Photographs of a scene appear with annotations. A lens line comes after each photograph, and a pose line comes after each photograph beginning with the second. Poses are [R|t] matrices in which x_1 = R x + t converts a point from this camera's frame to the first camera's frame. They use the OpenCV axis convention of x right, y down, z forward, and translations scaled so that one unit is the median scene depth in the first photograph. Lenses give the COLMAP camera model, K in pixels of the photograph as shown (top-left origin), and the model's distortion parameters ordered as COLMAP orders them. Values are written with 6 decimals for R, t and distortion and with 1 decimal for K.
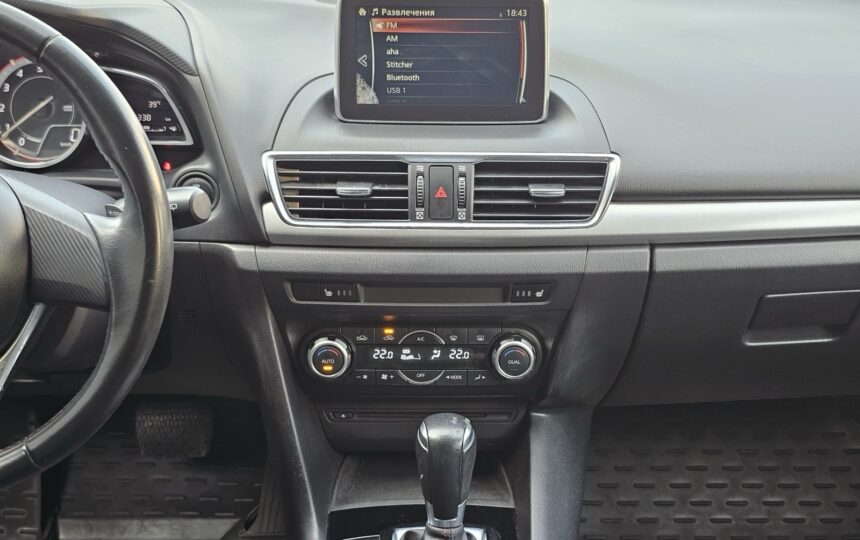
lens RADIAL K [[1179.4, 0, 430.5], [0, 1179.4, 268.8], [0, 0, 1]] dist [0.052651, 0.000000]
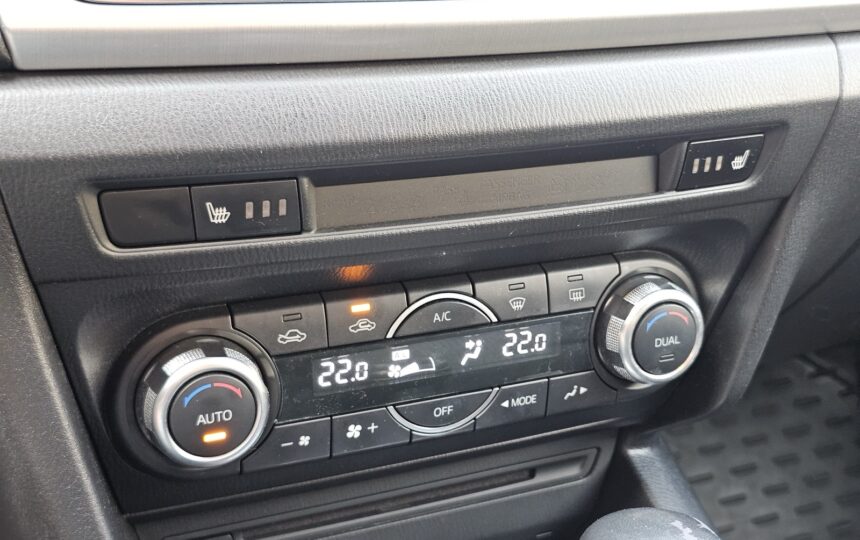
lens RADIAL K [[1179.4, 0, 430.1], [0, 1179.4, 273.1], [0, 0, 1]] dist [0.052651, 0.000000]
pose [[0.908538, -0.120843, 0.399944, -0.160633], [0.107047, 0.992633, 0.056748, 0.023617], [-0.403856, -0.008744, 0.914781, 0.653662]]
